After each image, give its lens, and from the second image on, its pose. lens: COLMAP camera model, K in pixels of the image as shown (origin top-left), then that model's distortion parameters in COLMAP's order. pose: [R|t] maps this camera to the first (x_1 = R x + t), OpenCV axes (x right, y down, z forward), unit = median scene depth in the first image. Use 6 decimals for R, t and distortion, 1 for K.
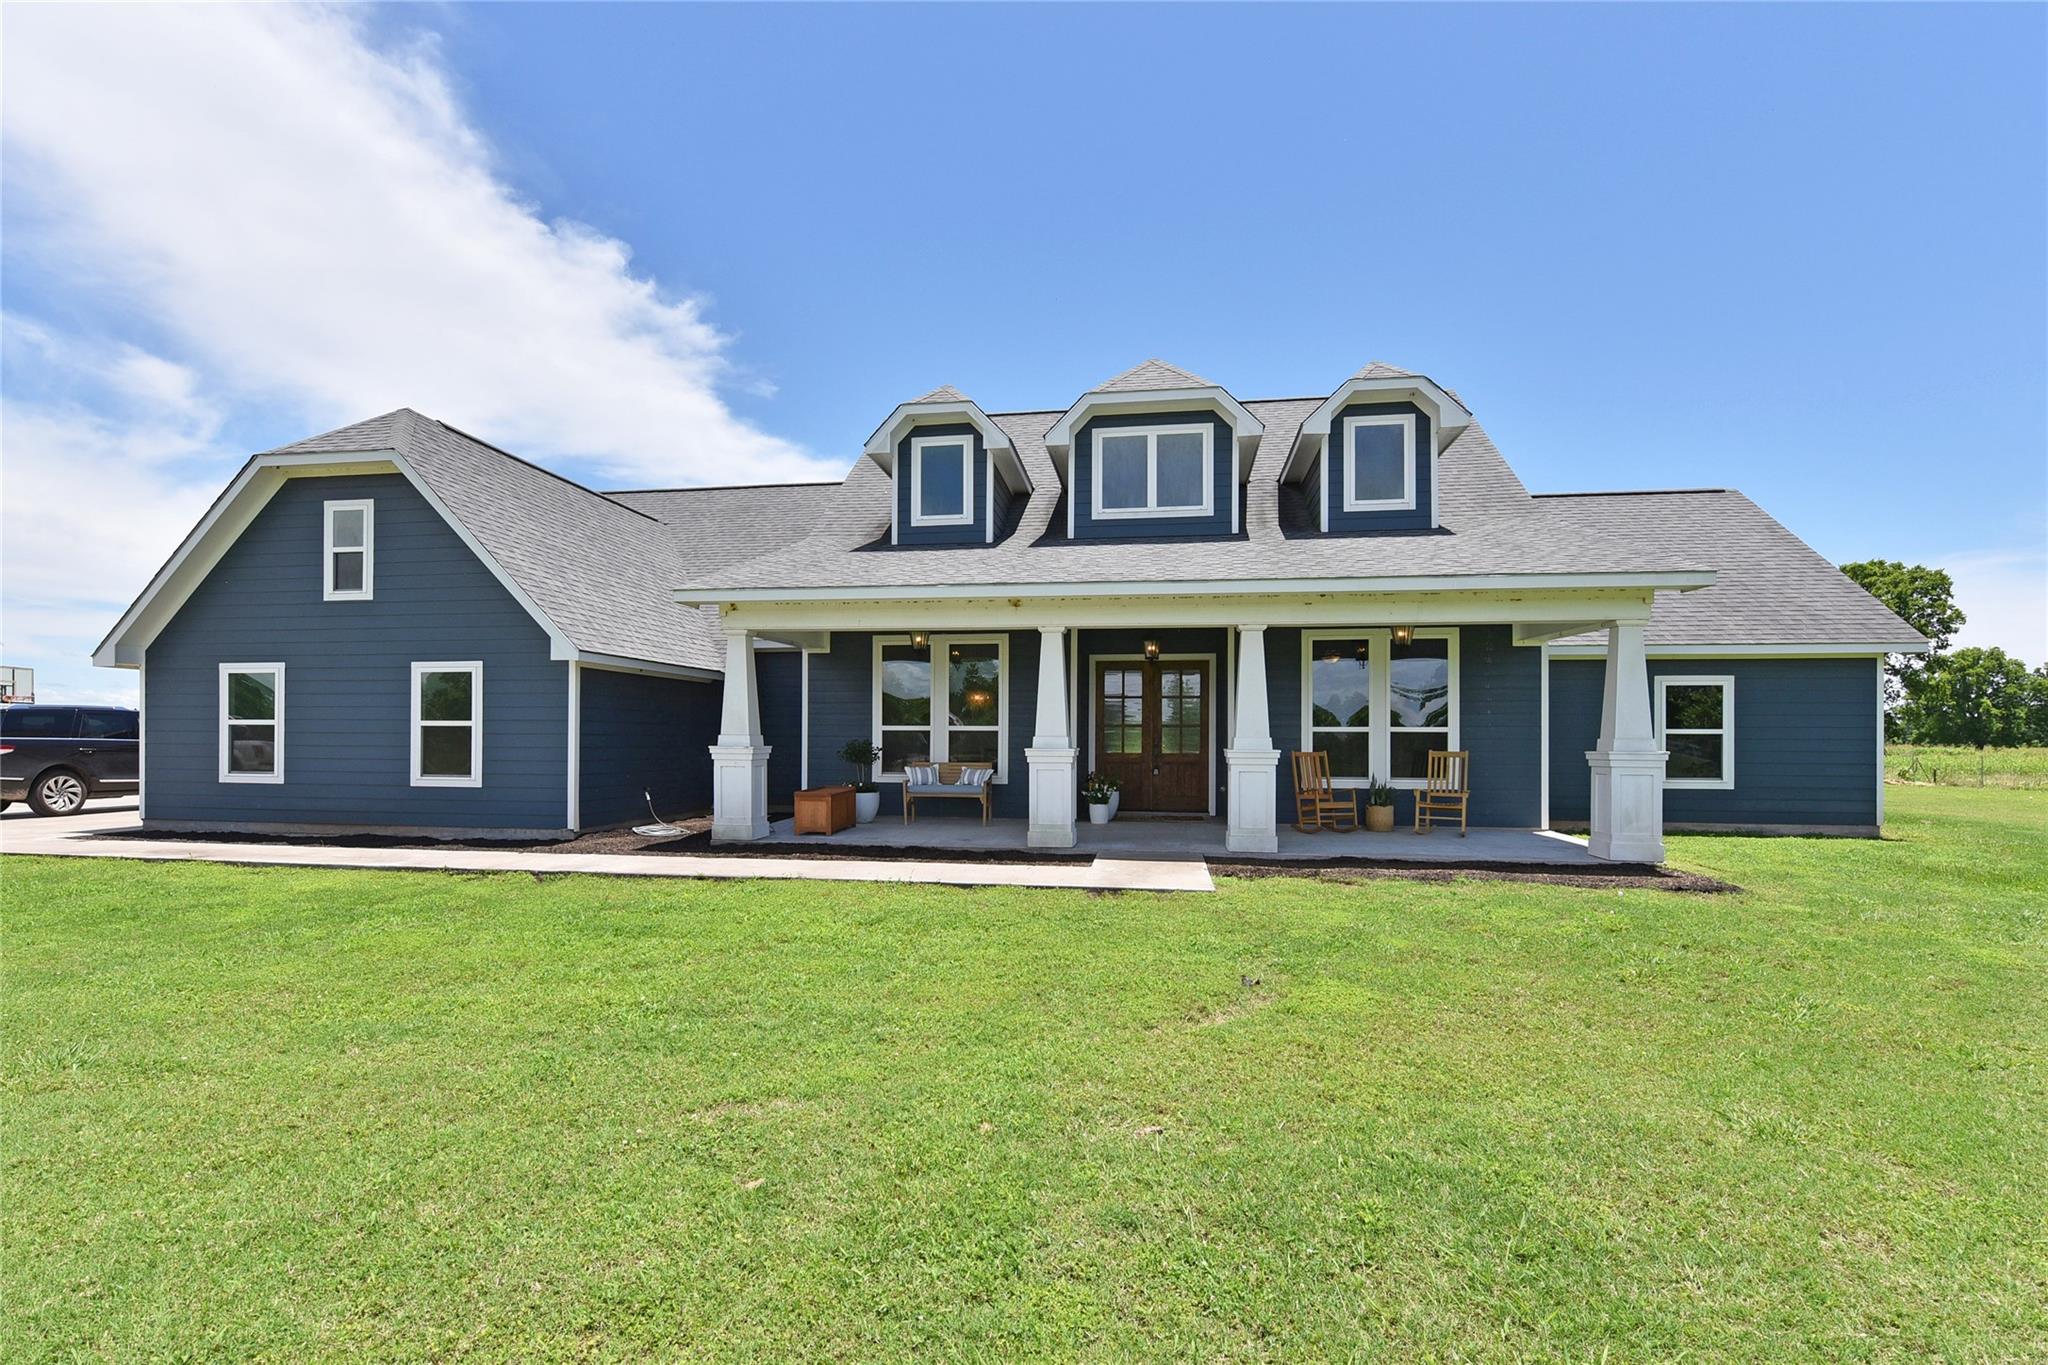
lens RADIAL K [[1014.4, 0, 978.4], [0, 1014.4, 739.0], [0, 0, 1]] dist [0.001683, -0.001449]
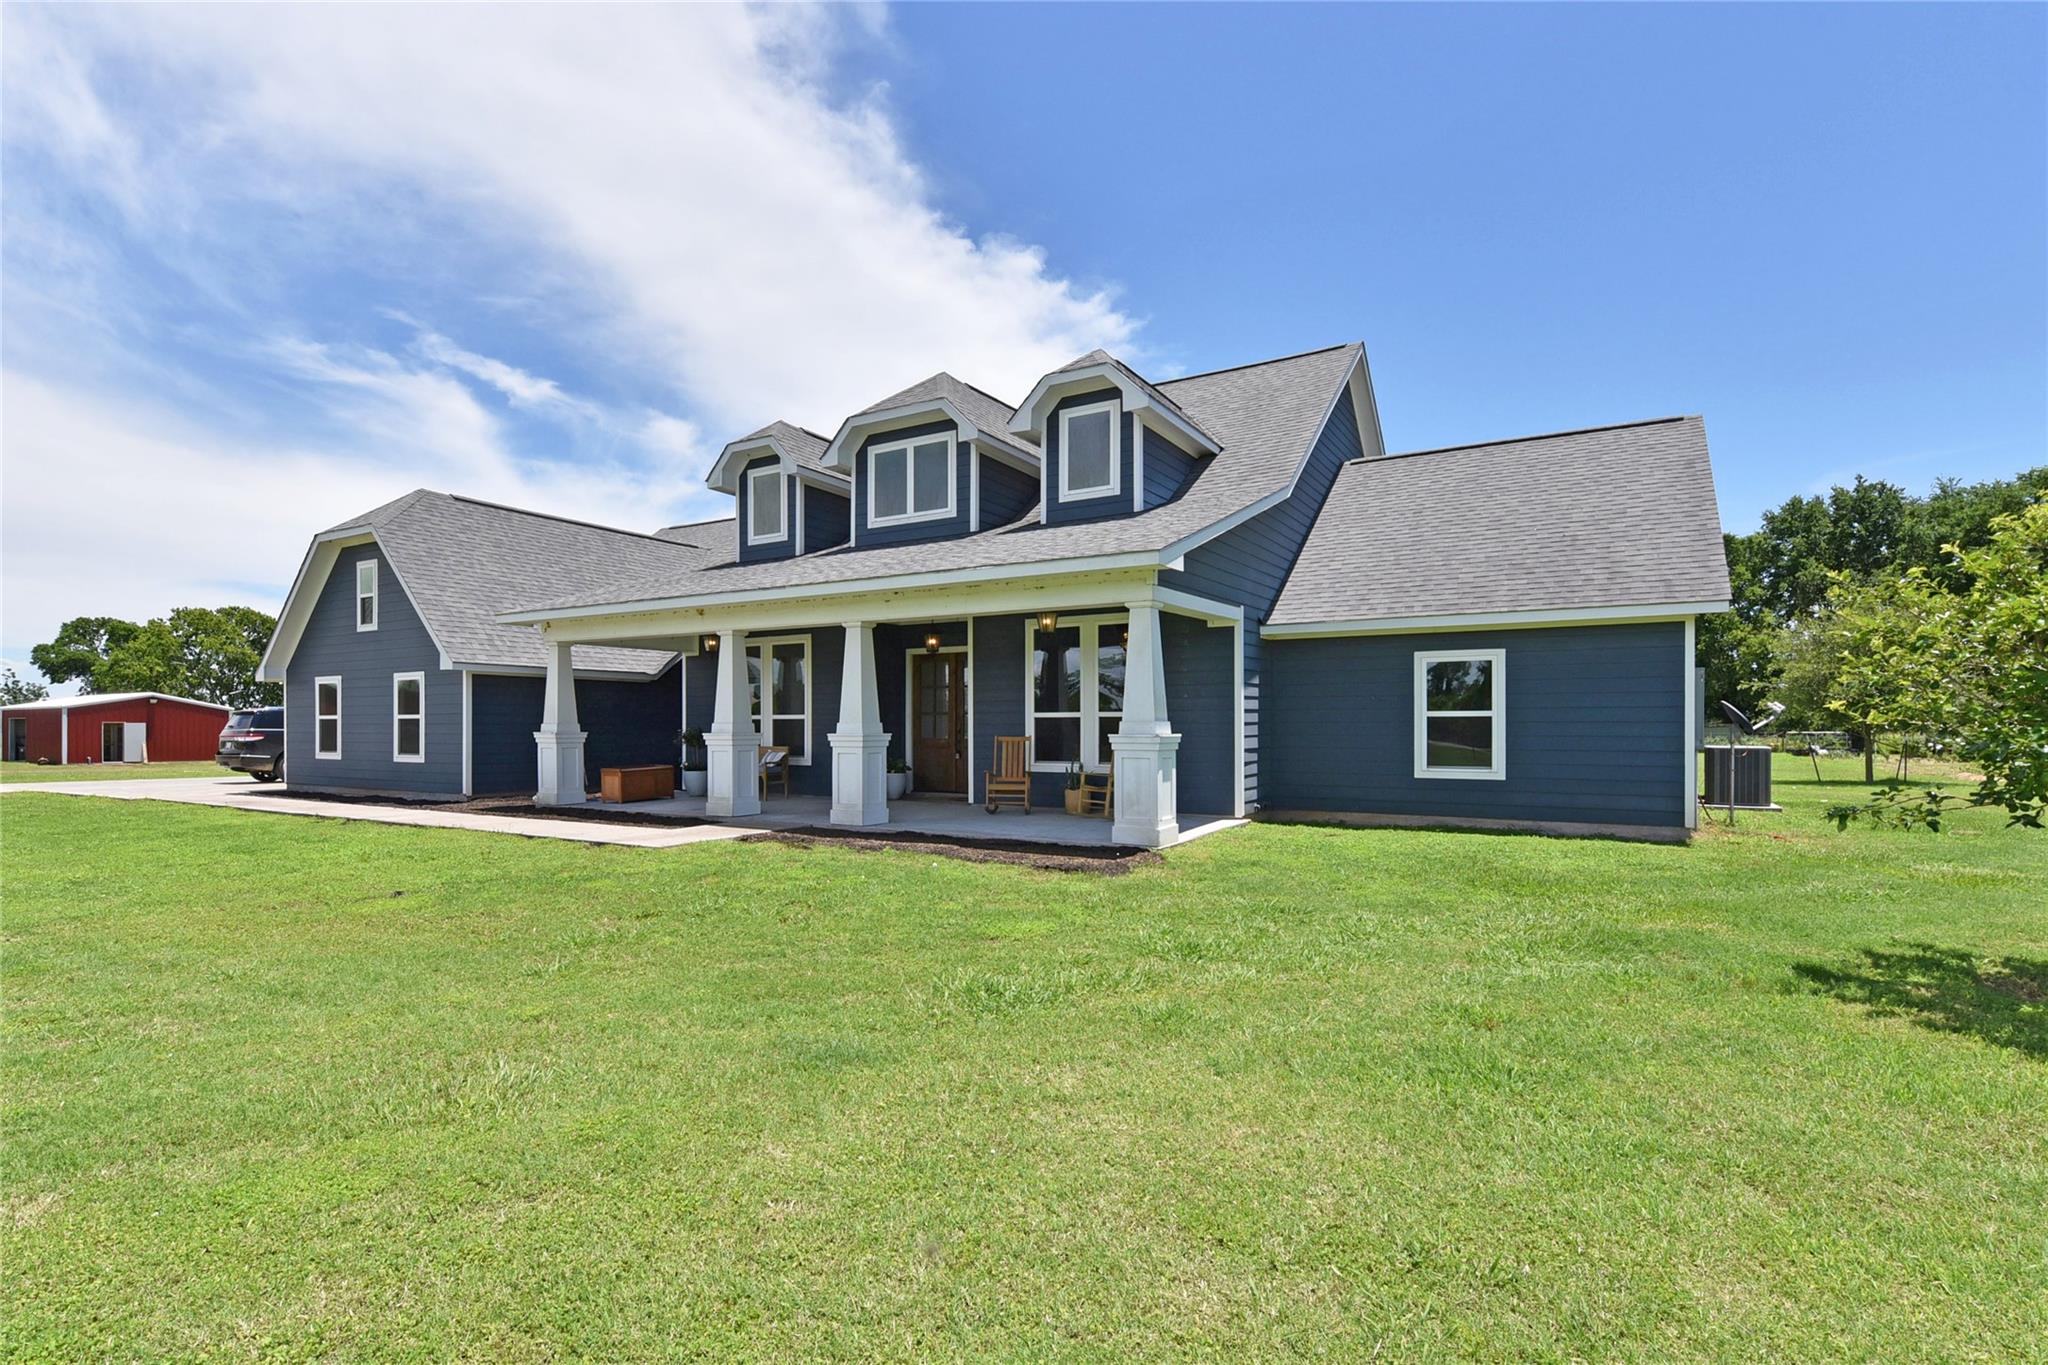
lens RADIAL K [[1038.5, 0, 951.9], [0, 1038.5, 726.1], [0, 0, 1]] dist [0.003814, 0.000731]
pose [[0.914828, -0.004819, -0.403816, 0.696086], [0.003710, 0.999987, -0.003528, 0.005038], [0.403827, 0.001729, 0.914834, -0.003595]]
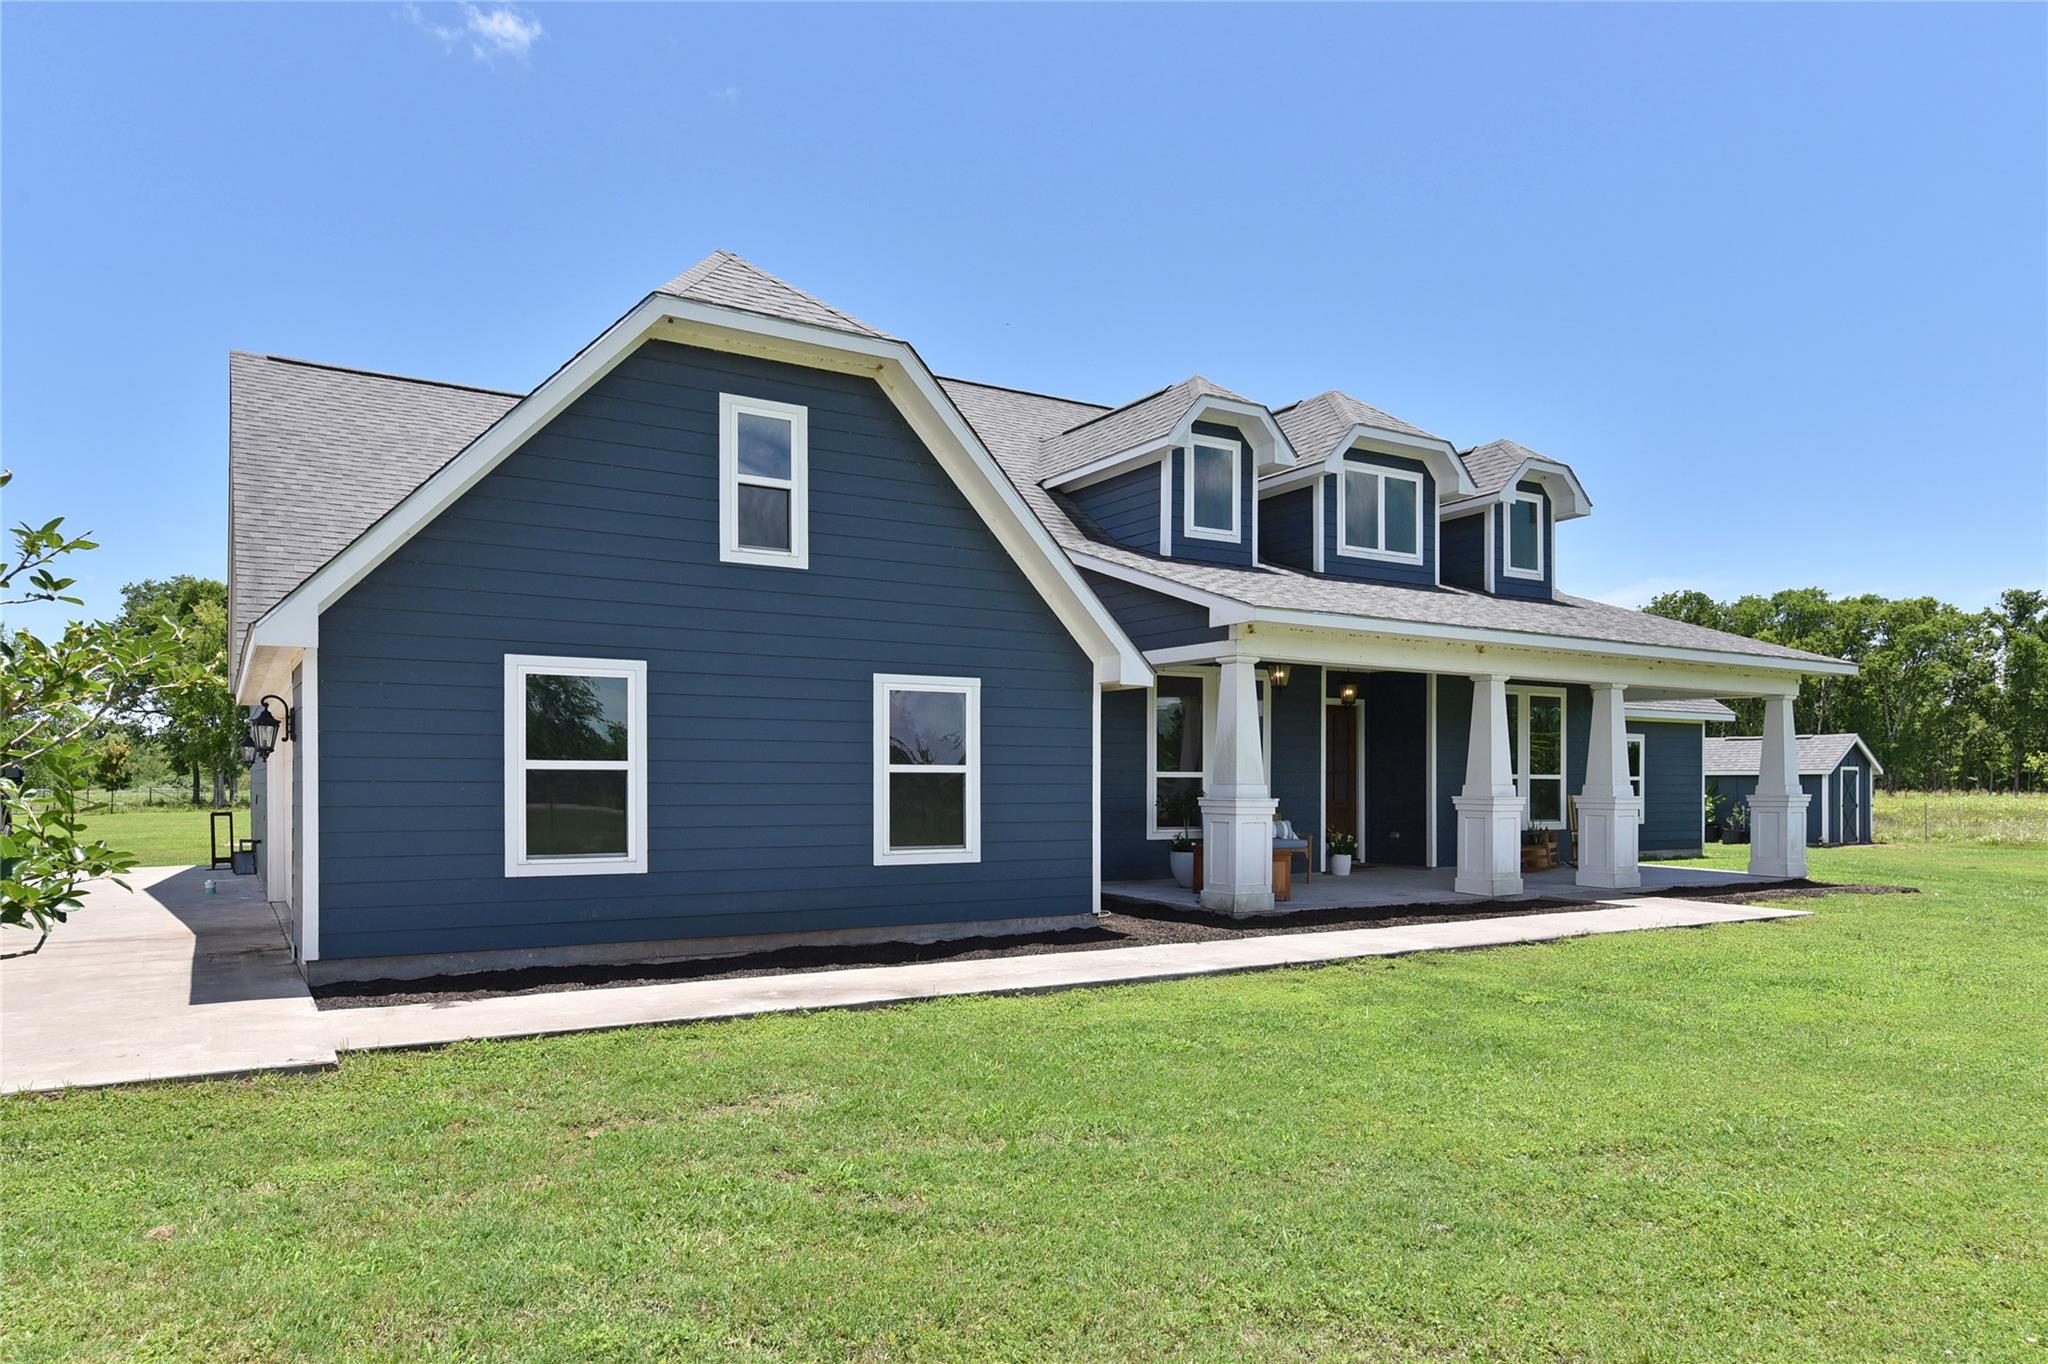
lens RADIAL K [[1347.0, 0, 992.1], [0, 1347.0, 783.9], [0, 0, 1]] dist [0.032721, -0.000466]
pose [[0.738704, -0.003950, 0.674019, -1.038597], [0.003177, 0.999992, 0.002379, -0.007141], [-0.674023, 0.000384, 0.738710, 0.303422]]
